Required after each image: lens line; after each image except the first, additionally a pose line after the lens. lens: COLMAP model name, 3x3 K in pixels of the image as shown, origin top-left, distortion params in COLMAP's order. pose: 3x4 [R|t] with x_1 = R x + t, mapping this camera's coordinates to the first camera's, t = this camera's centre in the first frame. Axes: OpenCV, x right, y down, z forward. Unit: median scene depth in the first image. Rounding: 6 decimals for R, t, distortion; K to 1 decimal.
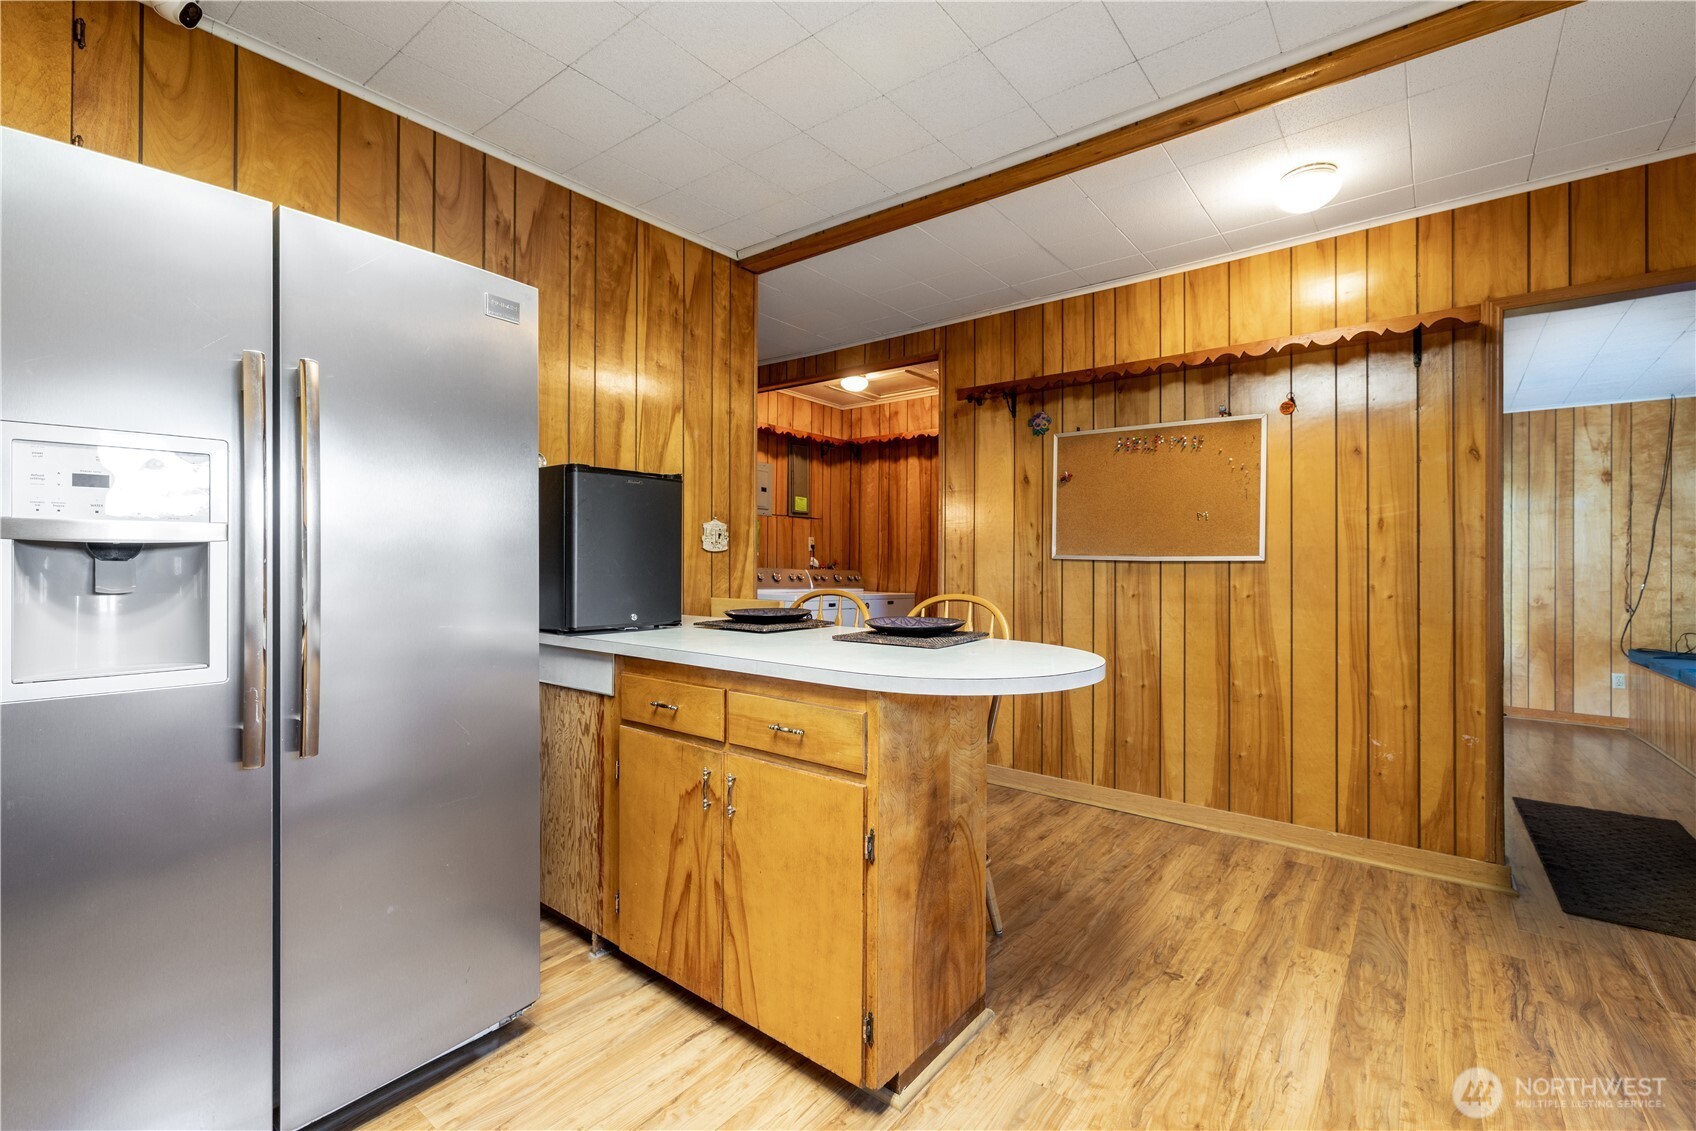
lens RADIAL K [[735.5, 0, 840.3], [0, 735.5, 553.1], [0, 0, 1]] dist [-0.002060, 0.000255]
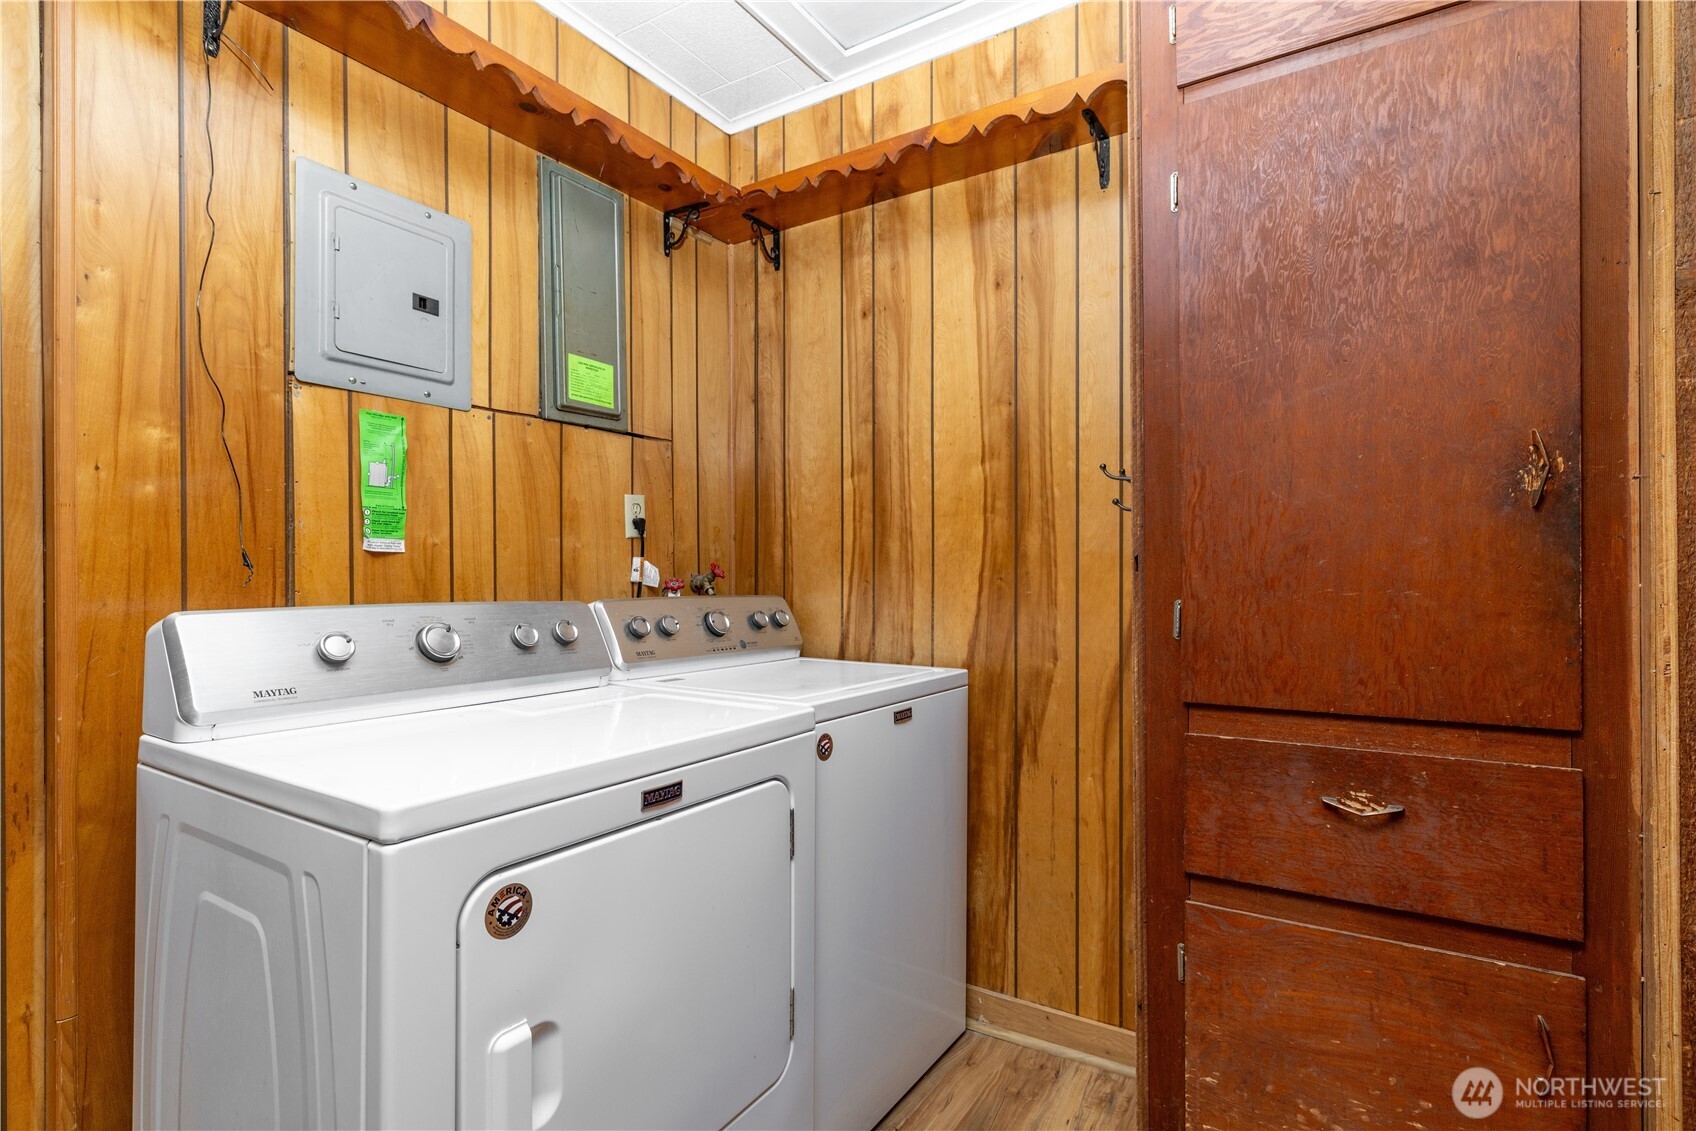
lens RADIAL K [[819.0, 0, 848.0], [0, 819.0, 565.5], [0, 0, 1]] dist [0.000235, 0.000054]
pose [[0.994025, -0.014379, 0.108204, 0.013794], [0.012947, 0.999819, 0.013926, 0.005305], [-0.108385, -0.012442, 0.994031, 0.642930]]
